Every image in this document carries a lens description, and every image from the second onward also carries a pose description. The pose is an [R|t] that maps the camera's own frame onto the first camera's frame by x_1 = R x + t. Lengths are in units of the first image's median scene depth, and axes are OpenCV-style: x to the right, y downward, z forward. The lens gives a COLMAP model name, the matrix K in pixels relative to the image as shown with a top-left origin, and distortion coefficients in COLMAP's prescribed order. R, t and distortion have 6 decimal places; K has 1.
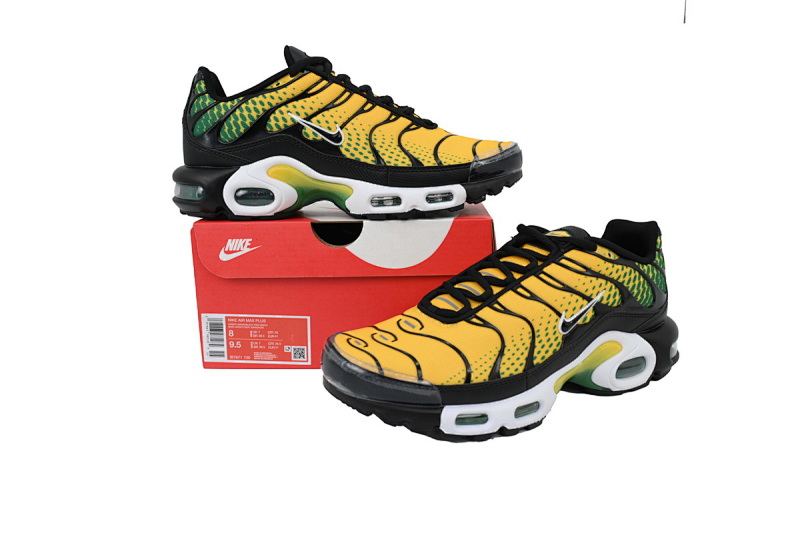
lens RADIAL K [[624.9, 0, 400.0], [0, 624.9, 266.5], [0, 0, 1]] dist [-0.002692, -0.000032]
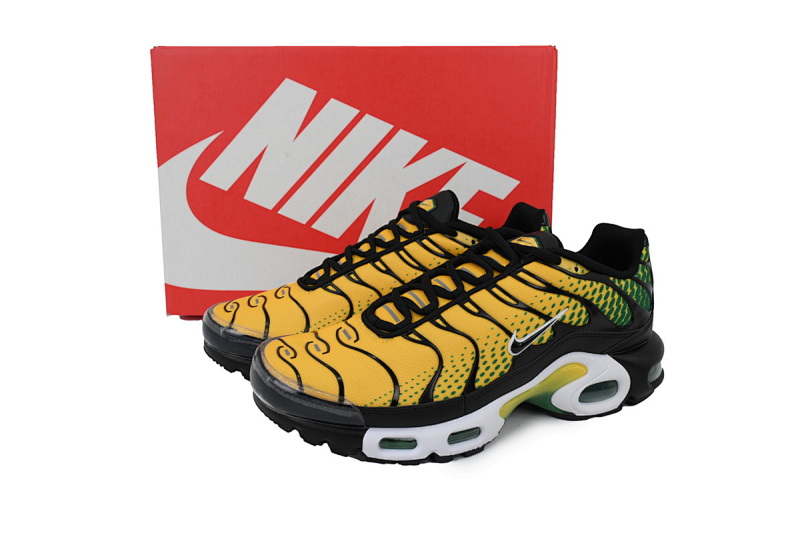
lens RADIAL K [[624.9, 0, 400.0], [0, 624.9, 266.5], [0, 0, 1]] dist [-0.002692, -0.000032]
pose [[0.992512, 0.049842, -0.111515, 0.194731], [-0.042037, 0.996570, 0.071280, -0.079463], [0.114685, -0.066058, 0.991203, 0.089300]]
